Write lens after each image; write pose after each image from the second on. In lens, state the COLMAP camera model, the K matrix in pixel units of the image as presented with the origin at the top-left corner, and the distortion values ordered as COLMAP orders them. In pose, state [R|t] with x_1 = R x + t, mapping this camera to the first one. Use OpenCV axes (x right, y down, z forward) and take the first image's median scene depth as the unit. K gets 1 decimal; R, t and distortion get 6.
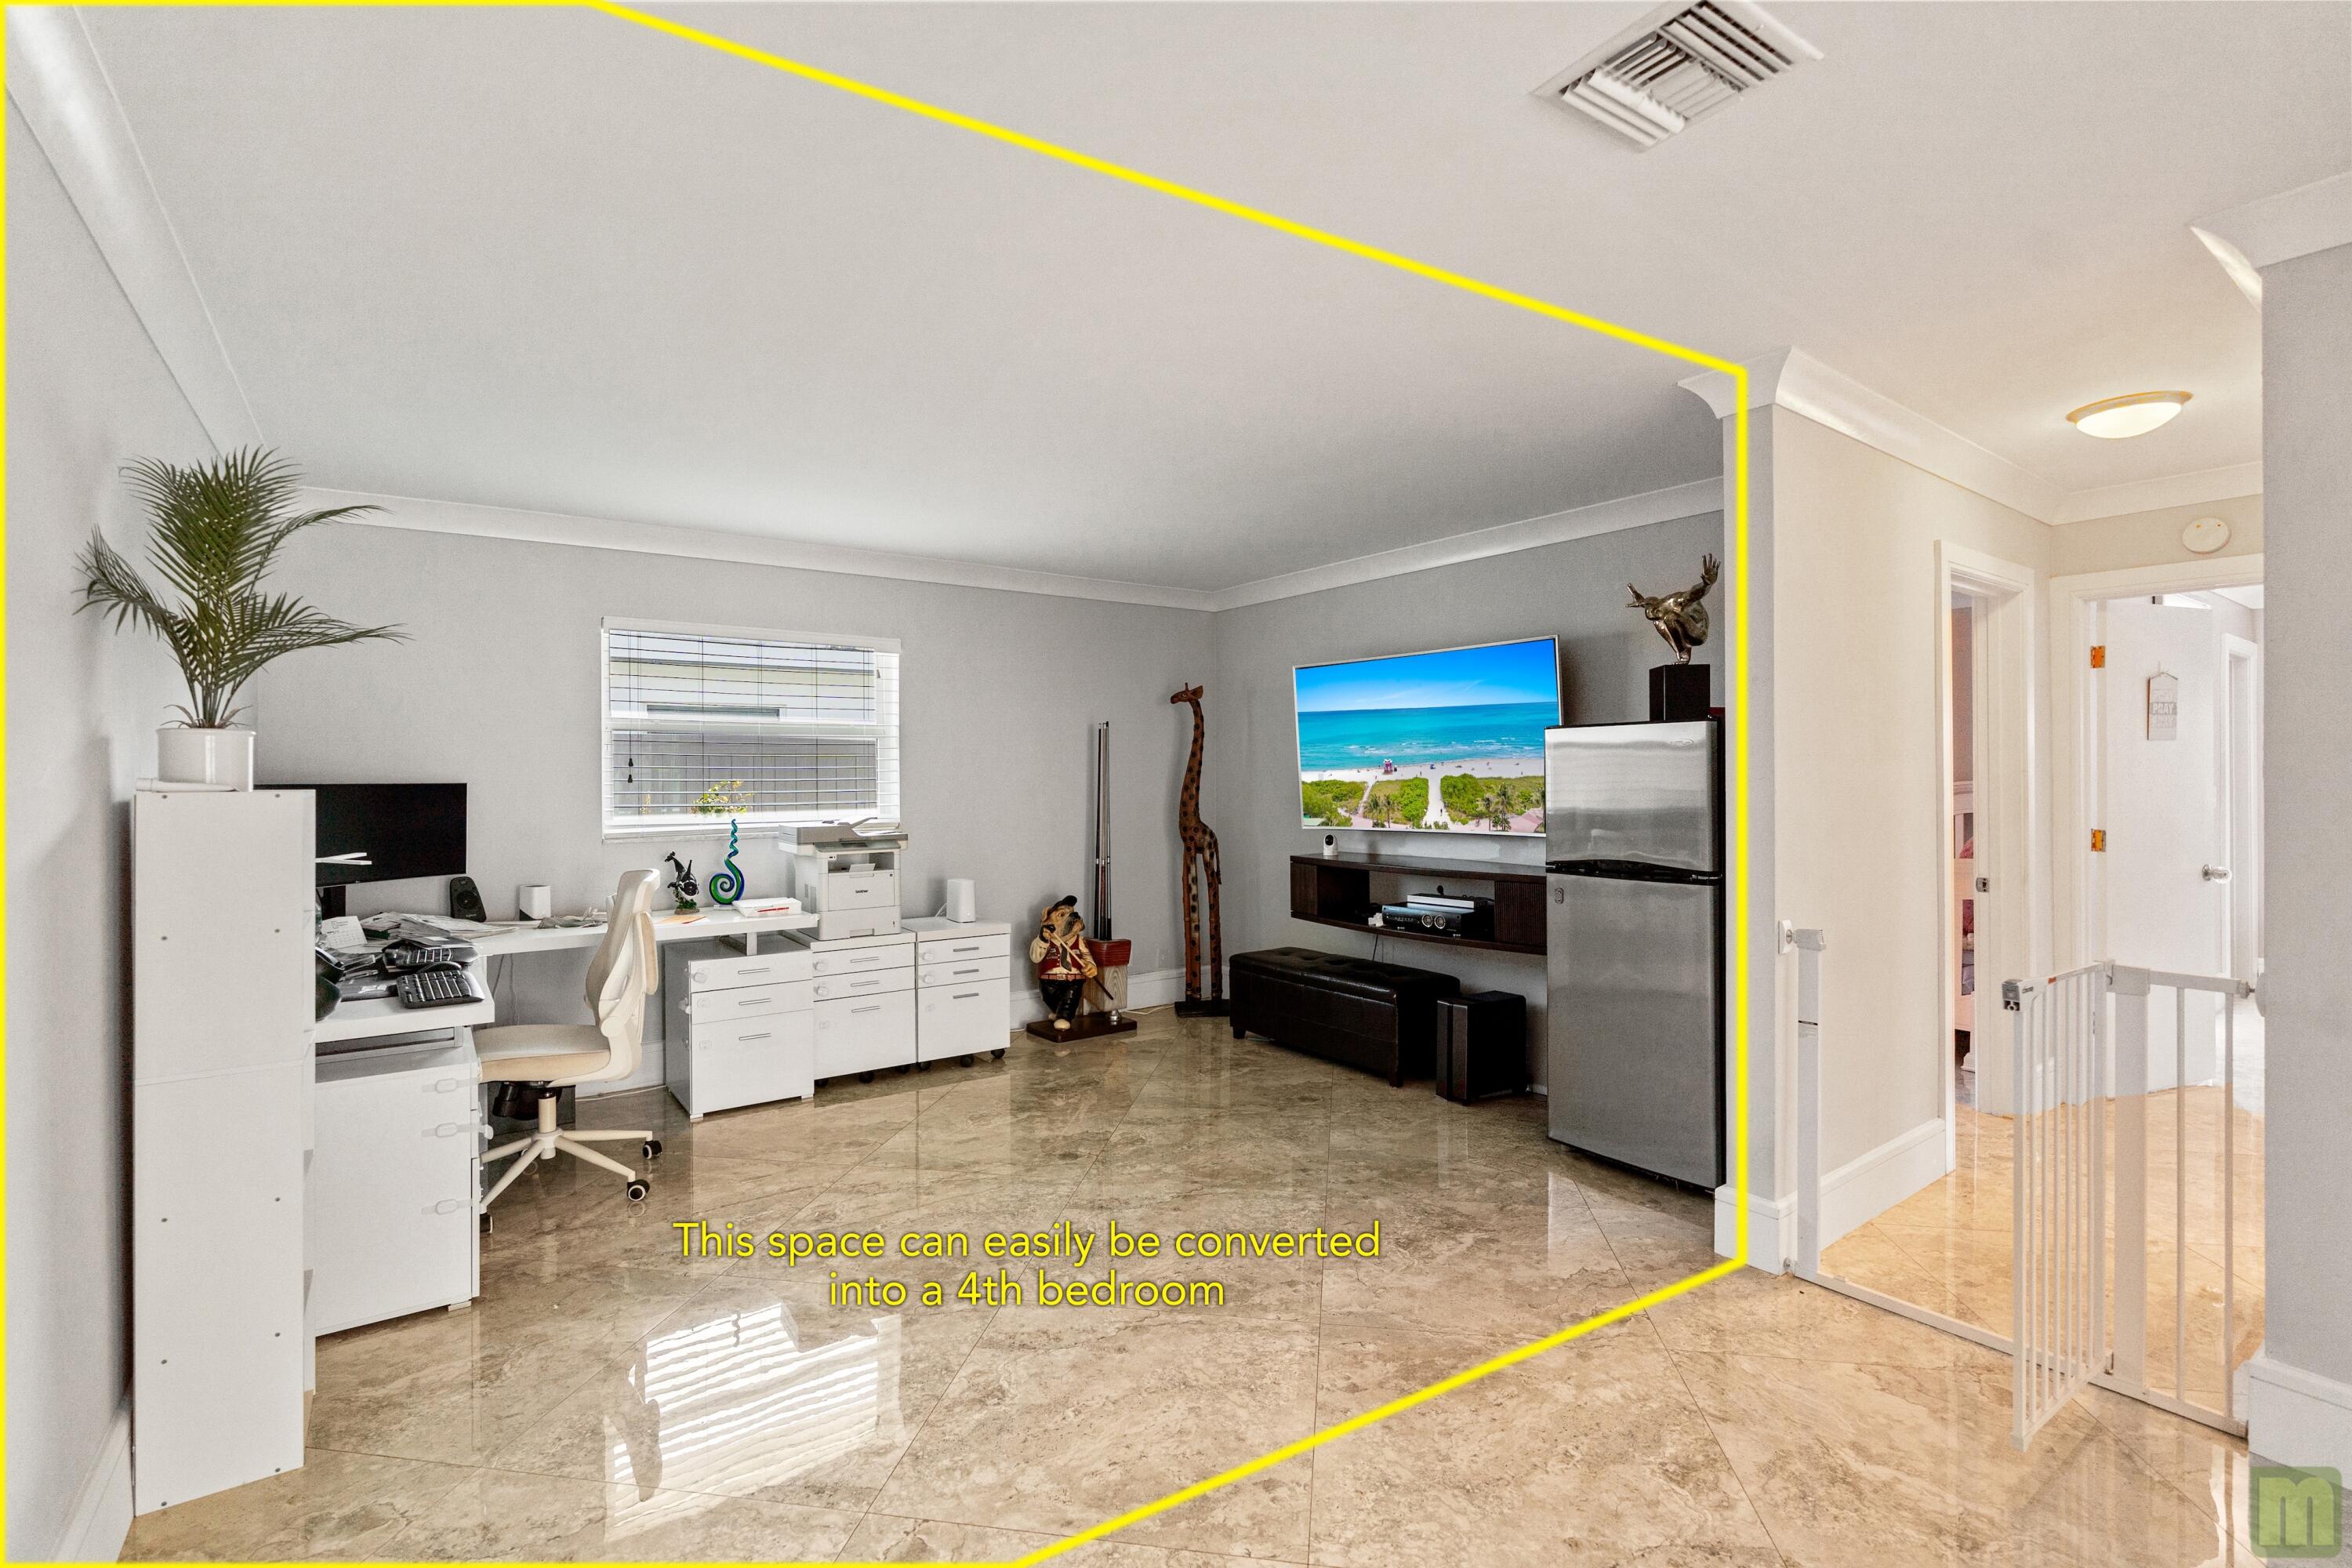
lens RADIAL K [[1069.3, 0, 1180.8], [0, 1069.3, 781.5], [0, 0, 1]] dist [-0.001578, -0.000238]
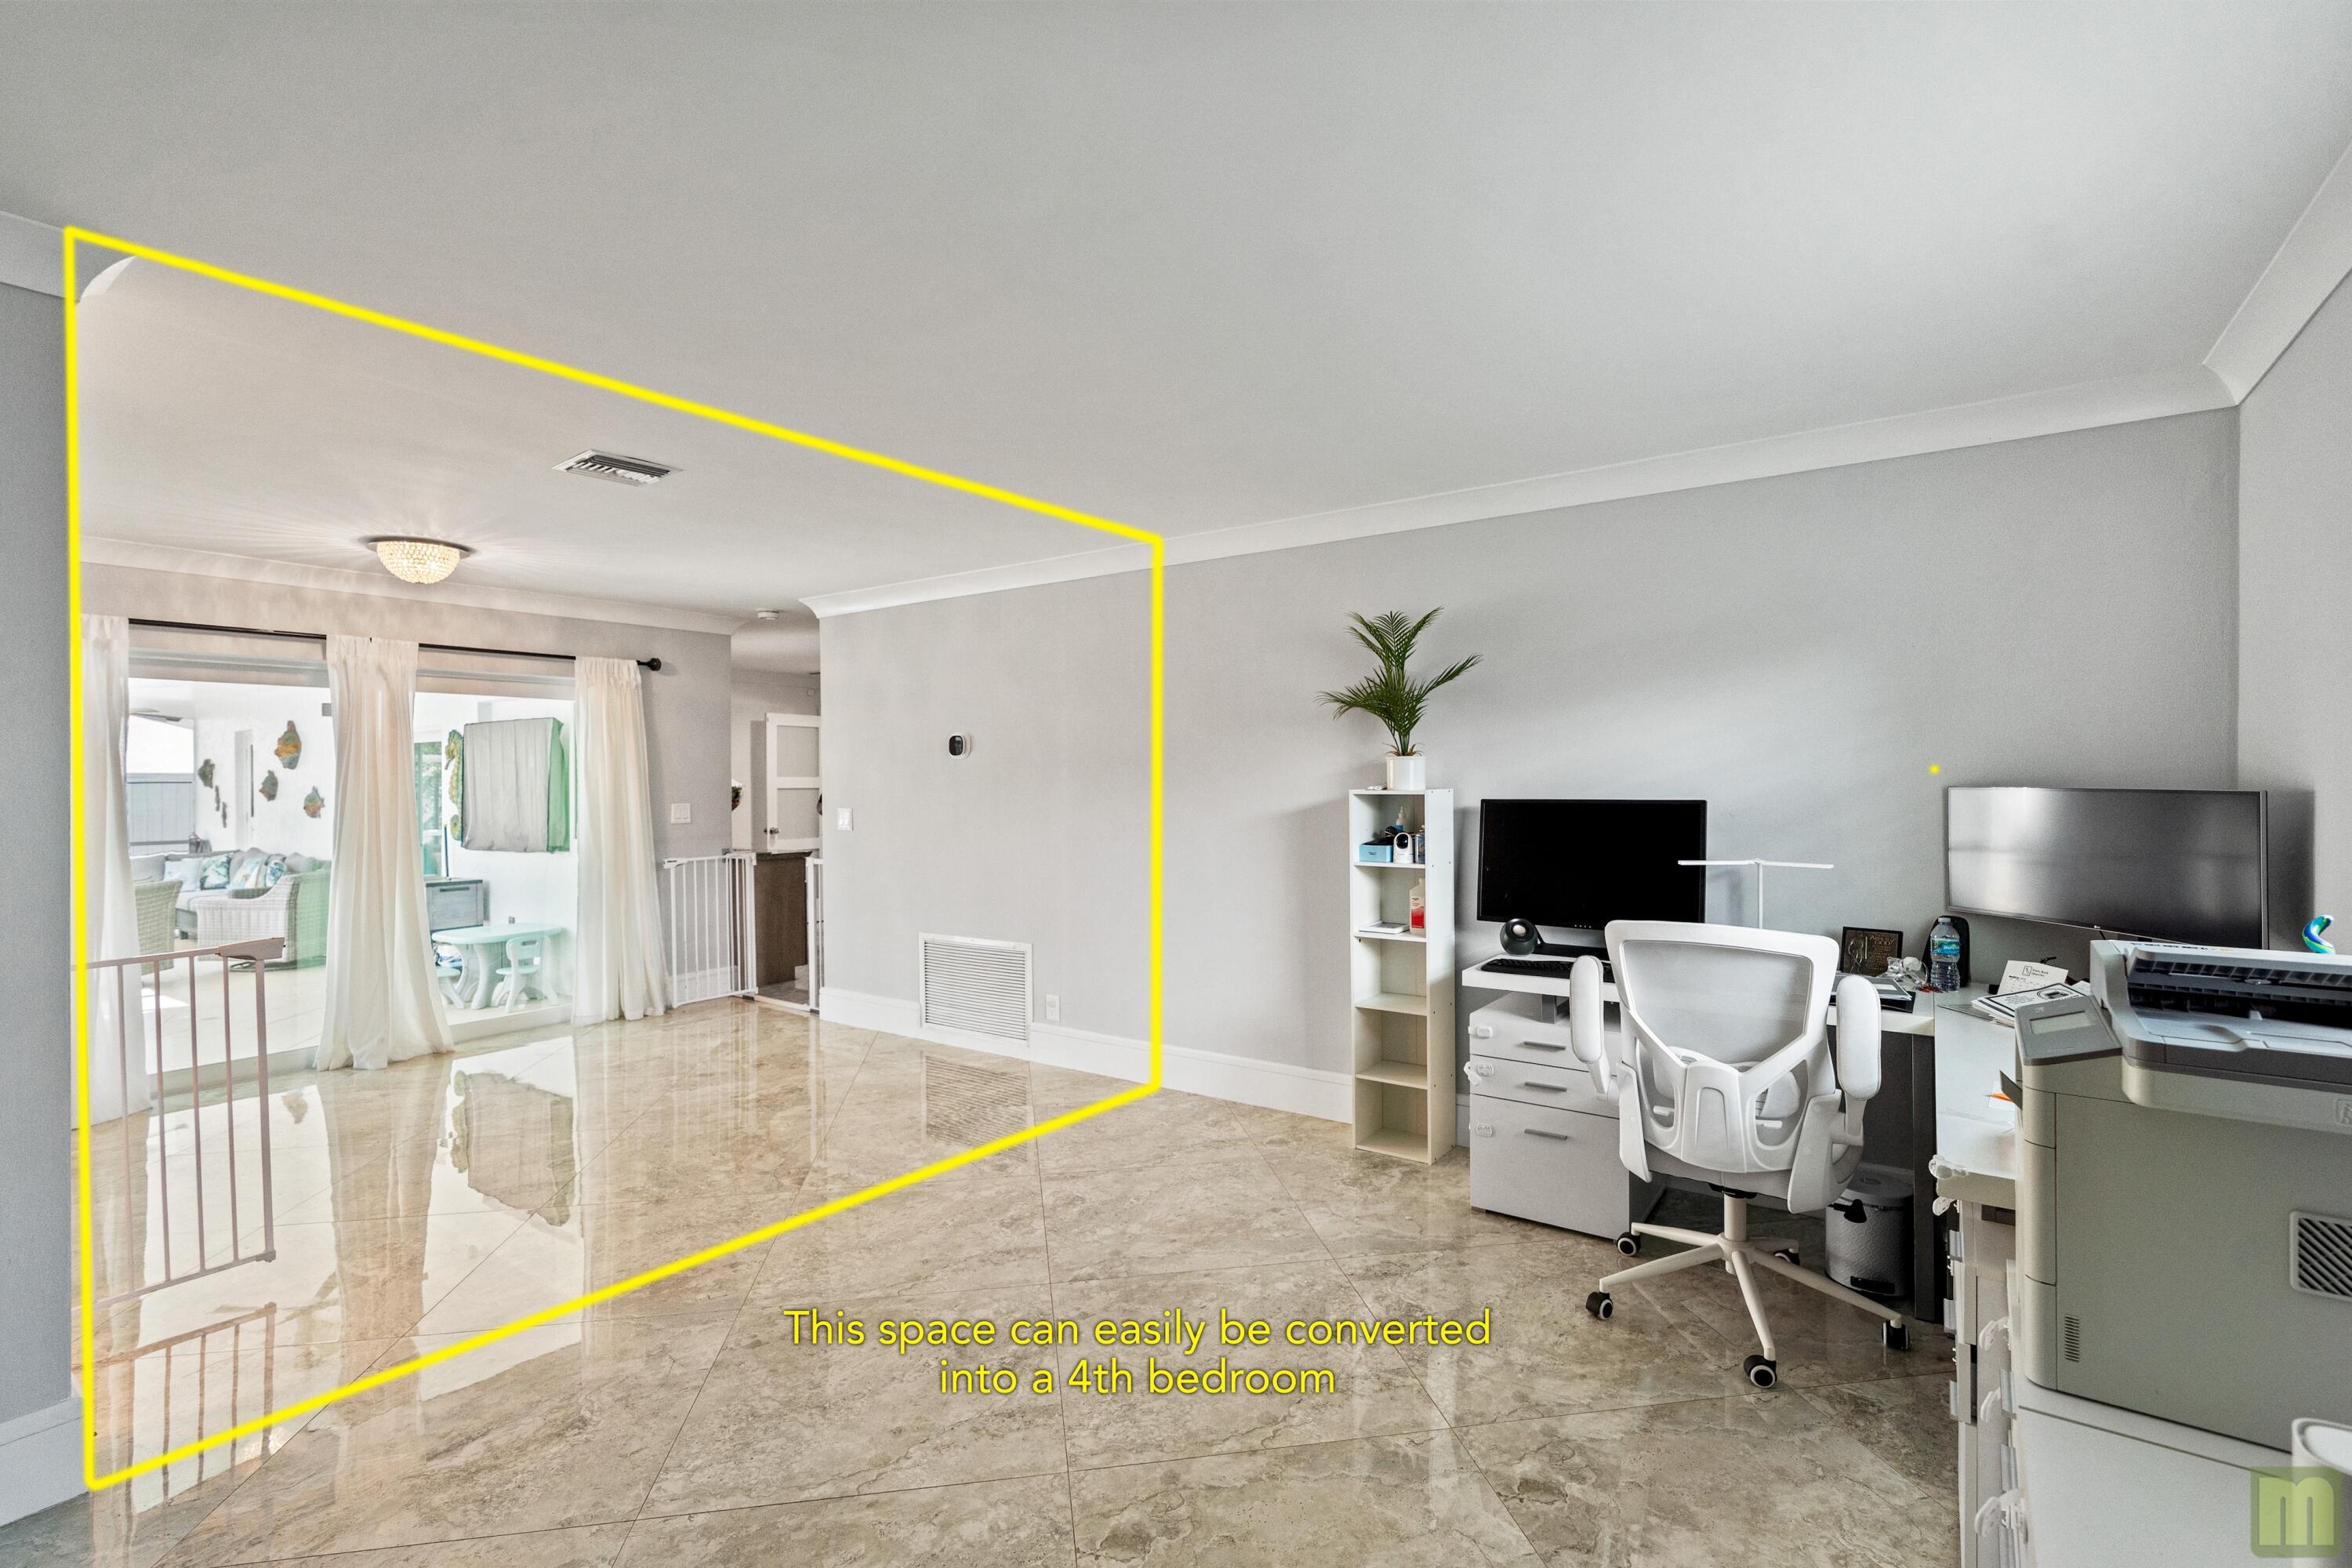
lens RADIAL K [[1069.3, 0, 1180.8], [0, 1069.3, 781.5], [0, 0, 1]] dist [-0.001578, -0.000238]
pose [[-0.948746, 0.012105, -0.315806, 0.045611], [0.007235, 0.999836, 0.016589, -0.031238], [0.315956, 0.013454, -0.948679, 2.228174]]
